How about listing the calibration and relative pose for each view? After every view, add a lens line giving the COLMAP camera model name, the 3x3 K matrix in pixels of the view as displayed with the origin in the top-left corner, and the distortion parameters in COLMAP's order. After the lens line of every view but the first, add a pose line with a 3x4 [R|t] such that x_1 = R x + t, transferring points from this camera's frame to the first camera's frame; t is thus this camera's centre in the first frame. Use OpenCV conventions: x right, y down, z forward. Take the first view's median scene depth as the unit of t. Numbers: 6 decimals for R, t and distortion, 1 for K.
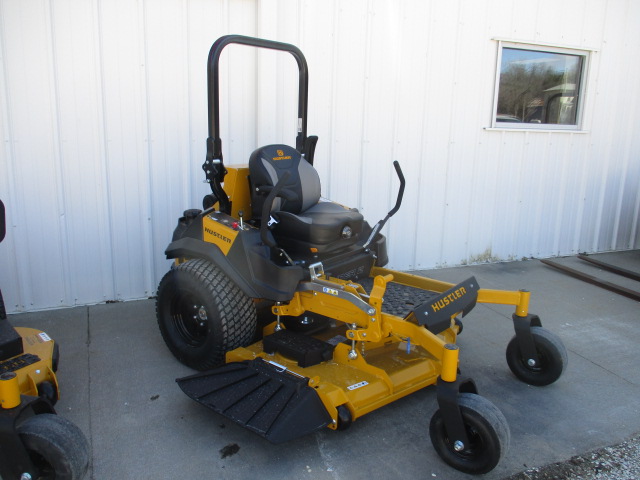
lens RADIAL K [[535.1, 0, 320.0], [0, 535.1, 240.0], [0, 0, 1]] dist [-0.027501, -0.005577]
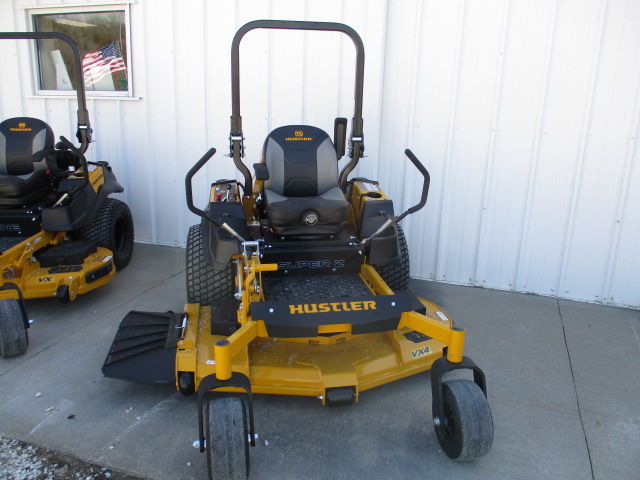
lens RADIAL K [[535.1, 0, 320.0], [0, 535.1, 240.0], [0, 0, 1]] dist [-0.027501, -0.005577]
pose [[0.755956, 0.169452, -0.632310, 0.663965], [-0.160586, 0.984405, 0.071821, -0.046180], [0.634620, 0.047246, 0.771379, 0.270691]]
